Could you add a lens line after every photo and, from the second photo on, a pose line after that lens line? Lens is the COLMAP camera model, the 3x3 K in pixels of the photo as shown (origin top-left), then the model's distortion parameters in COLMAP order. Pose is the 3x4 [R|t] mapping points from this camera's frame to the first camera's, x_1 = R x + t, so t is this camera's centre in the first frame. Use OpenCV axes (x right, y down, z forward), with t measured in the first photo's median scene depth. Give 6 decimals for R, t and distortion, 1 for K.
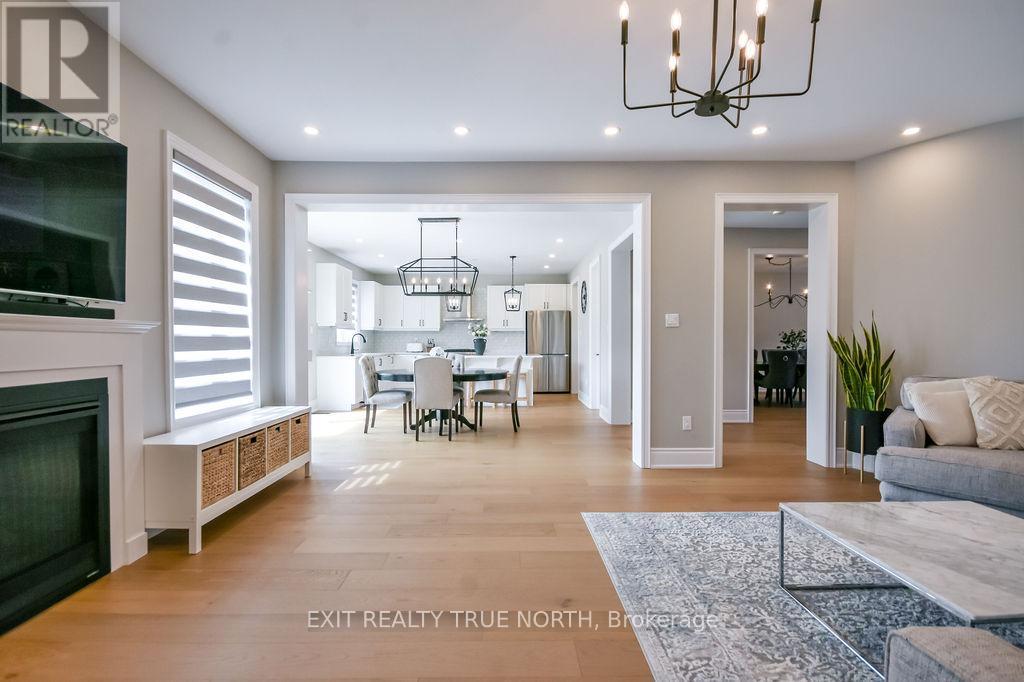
lens RADIAL K [[474.5, 0, 512.7], [0, 474.5, 345.7], [0, 0, 1]] dist [-0.004230, -0.000992]
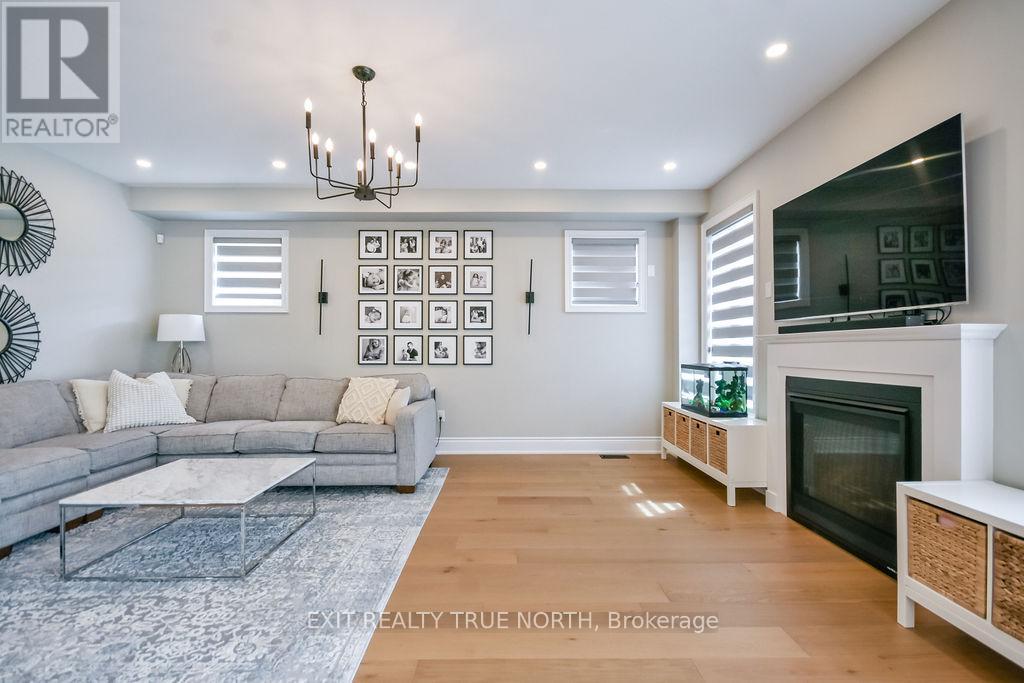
lens RADIAL K [[474.5, 0, 511.3], [0, 474.5, 343.5], [0, 0, 1]] dist [-0.004230, -0.000992]
pose [[-0.999998, -0.000602, -0.001994, -0.033362], [-0.000593, 0.999990, -0.004360, -0.015249], [0.001997, -0.004359, -0.999989, 1.868817]]
